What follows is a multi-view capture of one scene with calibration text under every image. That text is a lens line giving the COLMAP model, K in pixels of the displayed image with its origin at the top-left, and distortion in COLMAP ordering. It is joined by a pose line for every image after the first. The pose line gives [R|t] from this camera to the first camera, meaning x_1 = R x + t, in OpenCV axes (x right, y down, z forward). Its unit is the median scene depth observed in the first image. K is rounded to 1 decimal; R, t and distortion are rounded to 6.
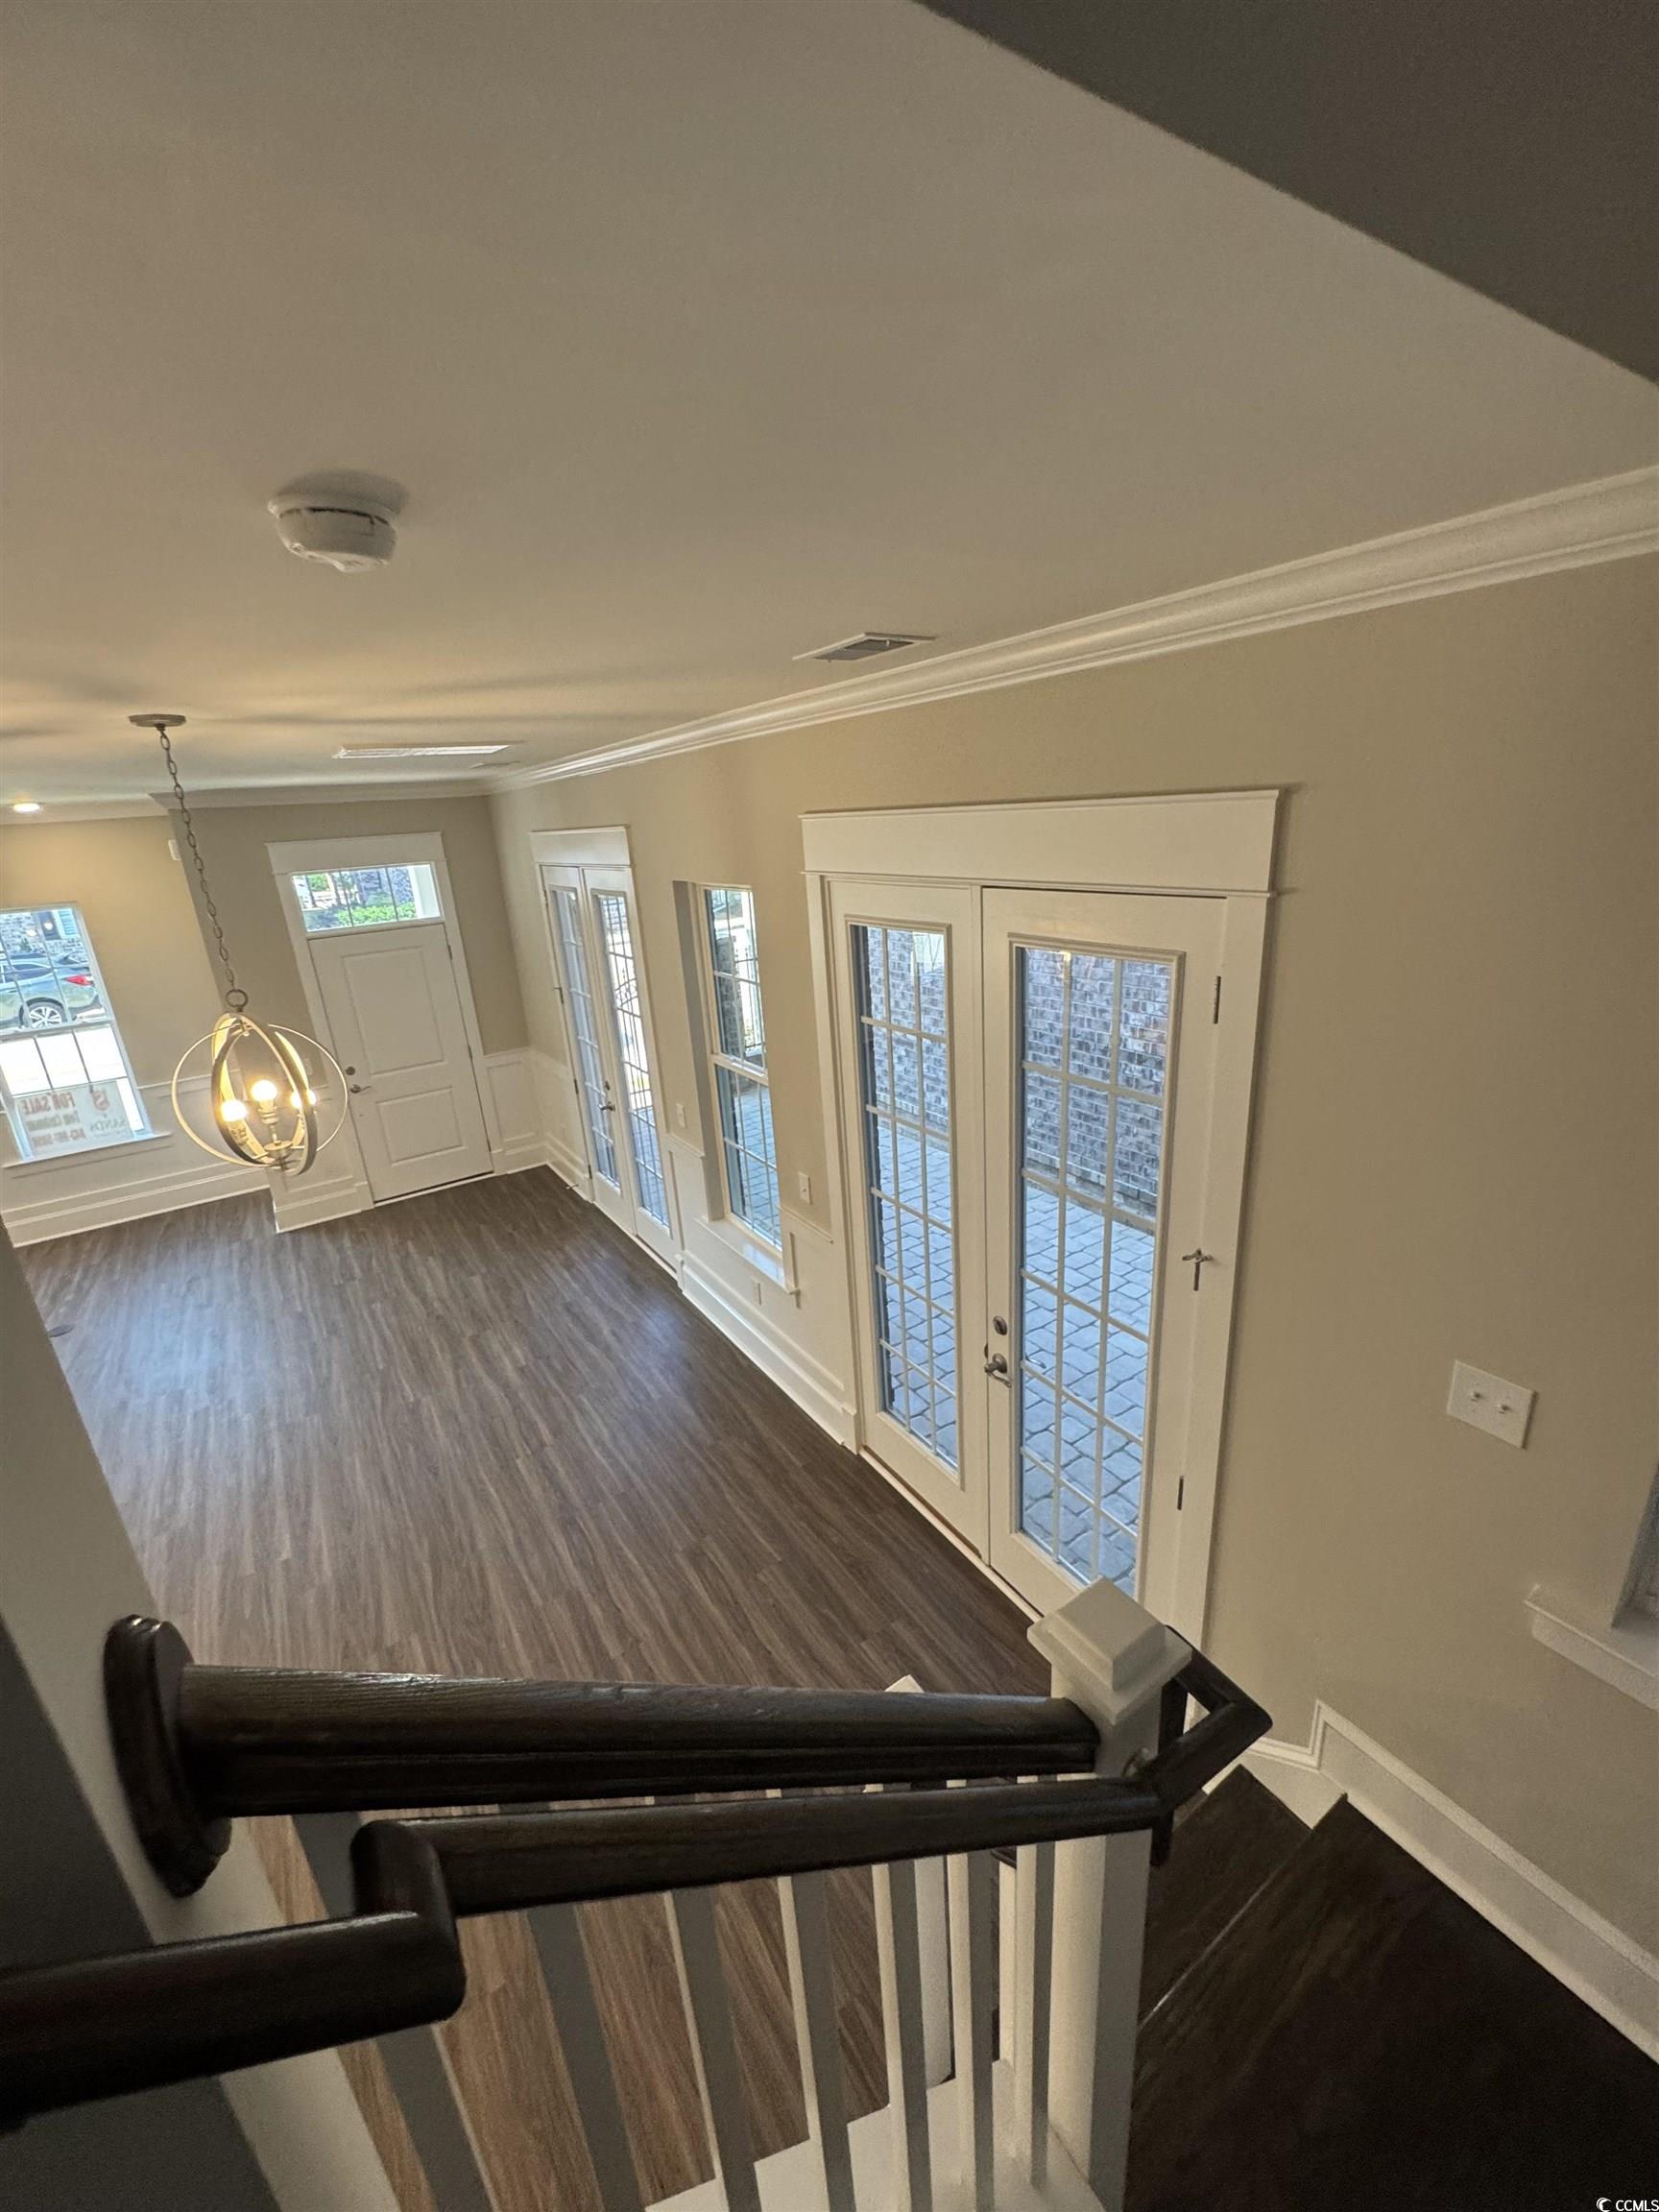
lens RADIAL K [[886.9, 0, 833.1], [0, 886.9, 1100.8], [0, 0, 1]] dist [-0.005584, 0.000923]
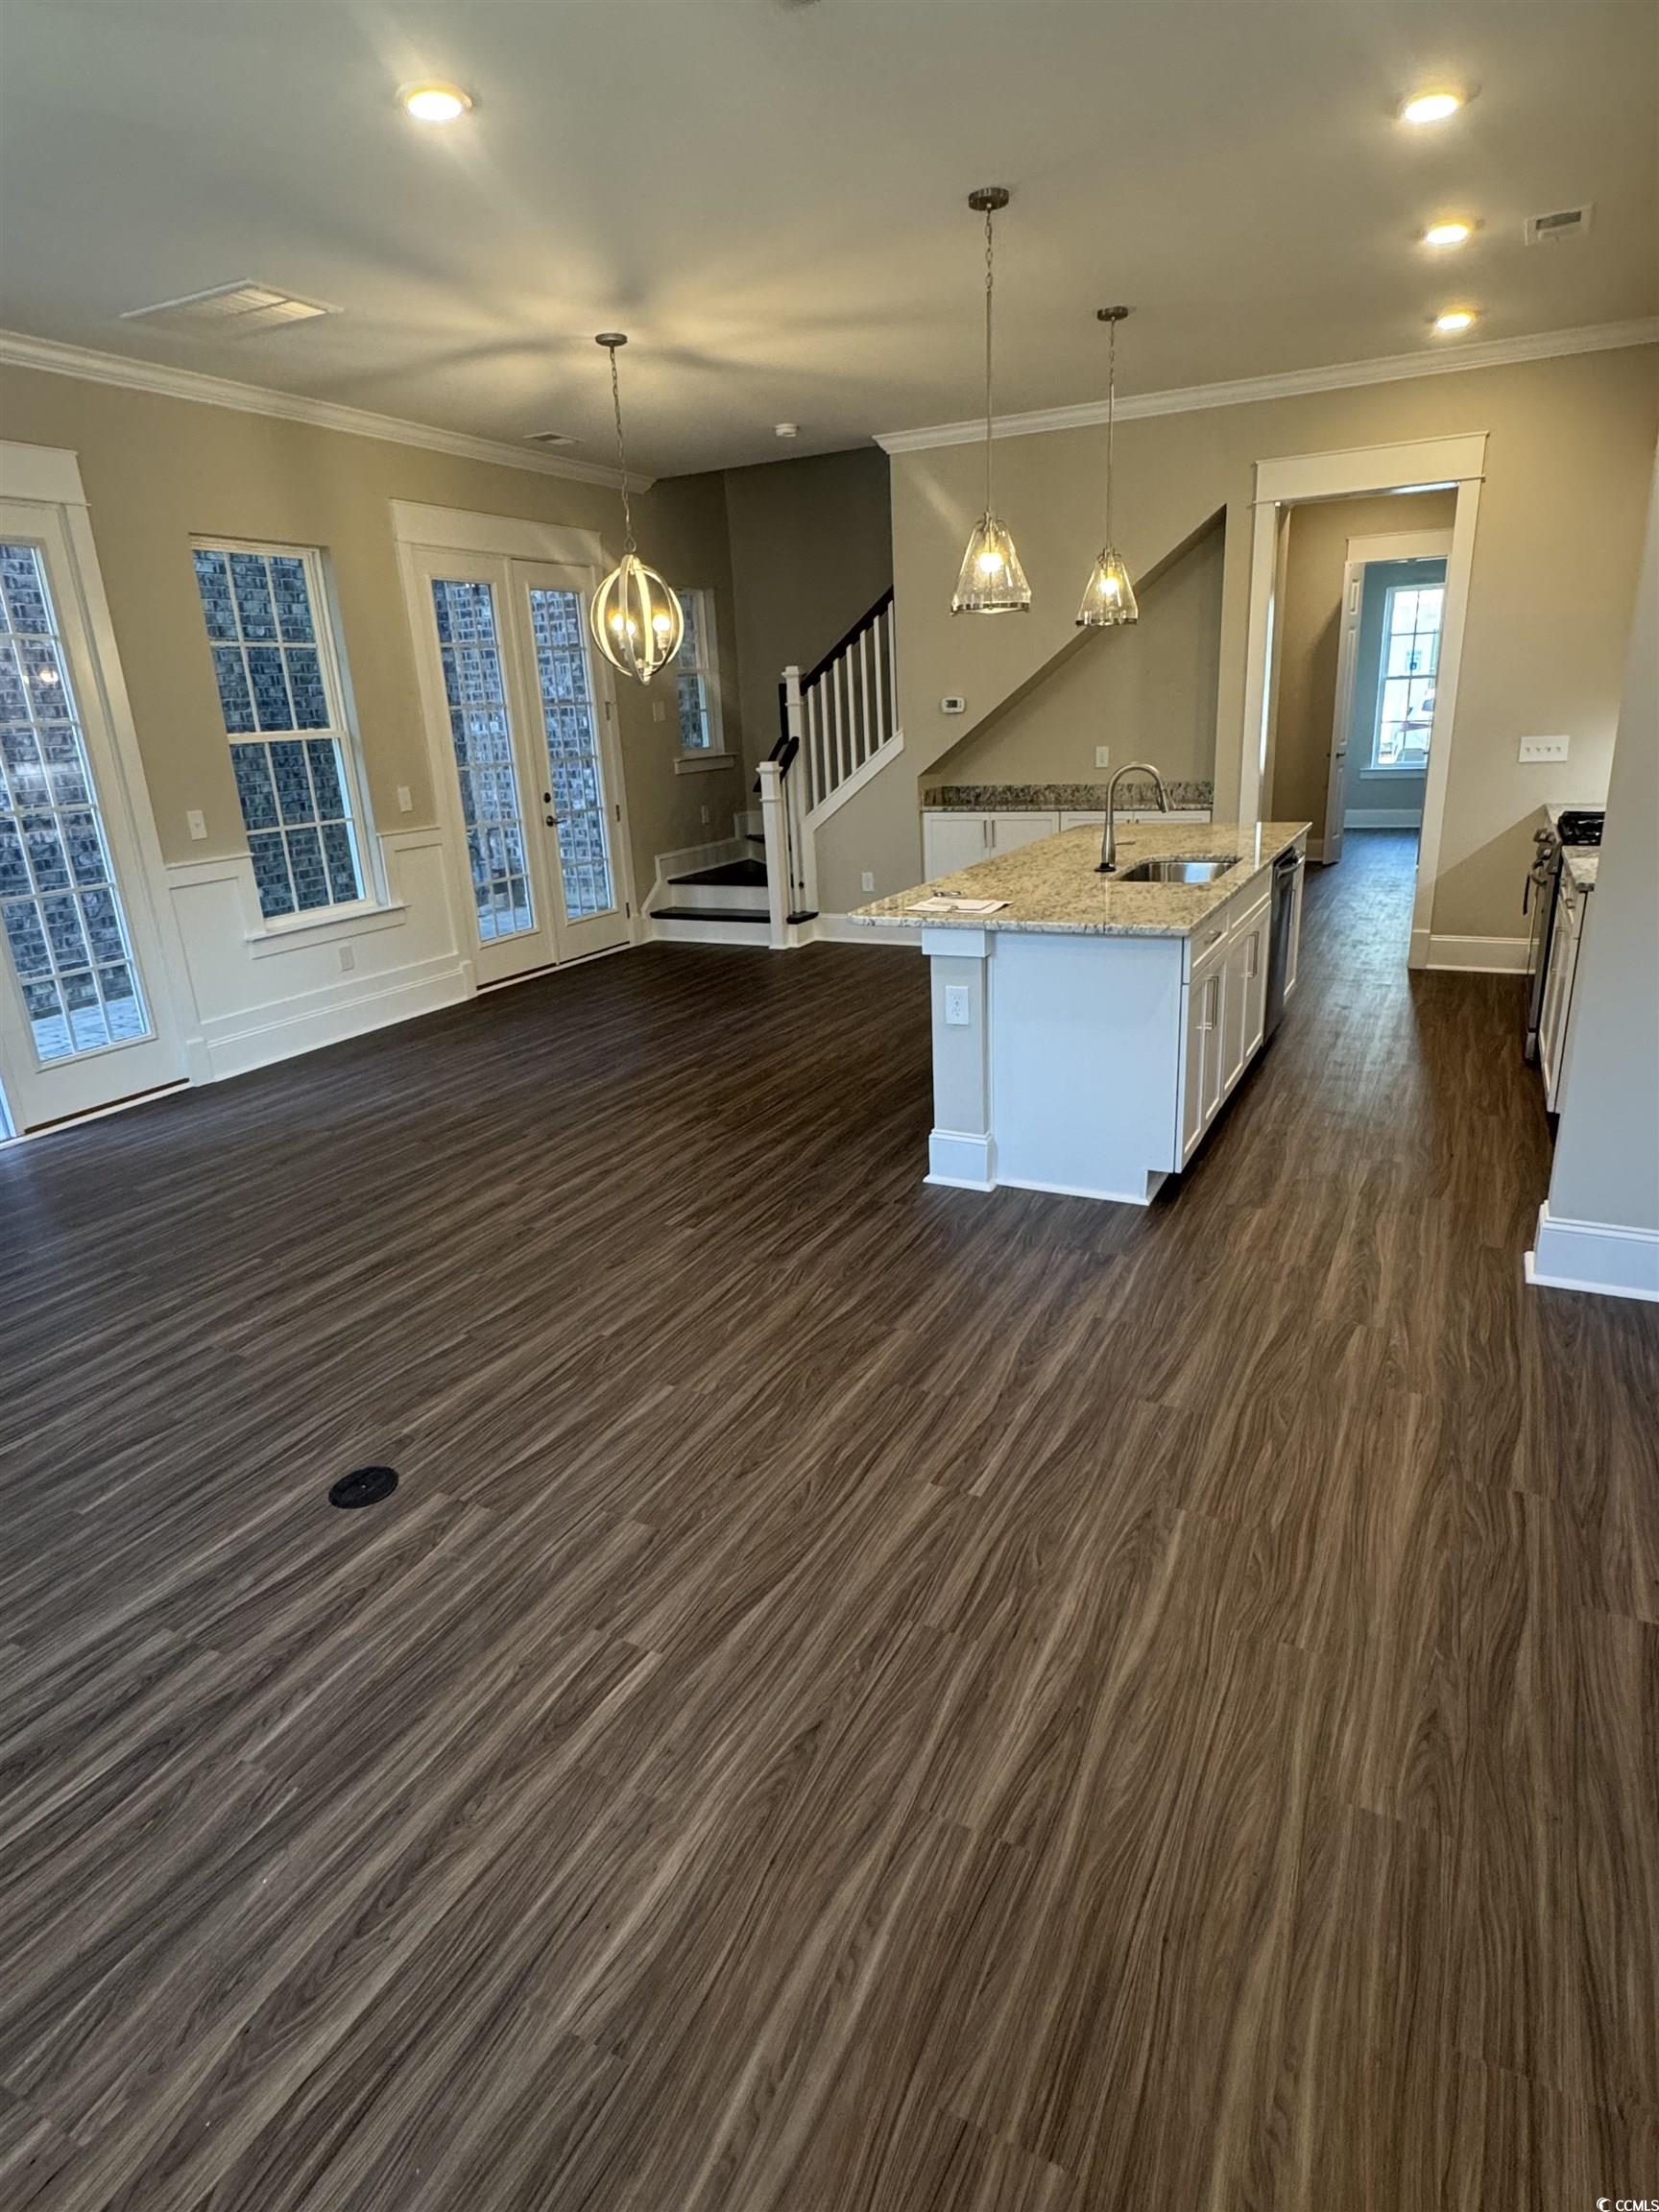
lens RADIAL K [[1223.7, 0, 844.6], [0, 1223.7, 1112.1], [0, 0, 1]] dist [-0.007799, 0.004689]
pose [[-0.492144, -0.193497, 0.848736, -1.583442], [0.345880, 0.851254, 0.394631, 0.002843], [-0.798850, 0.487776, -0.352013, 1.092738]]
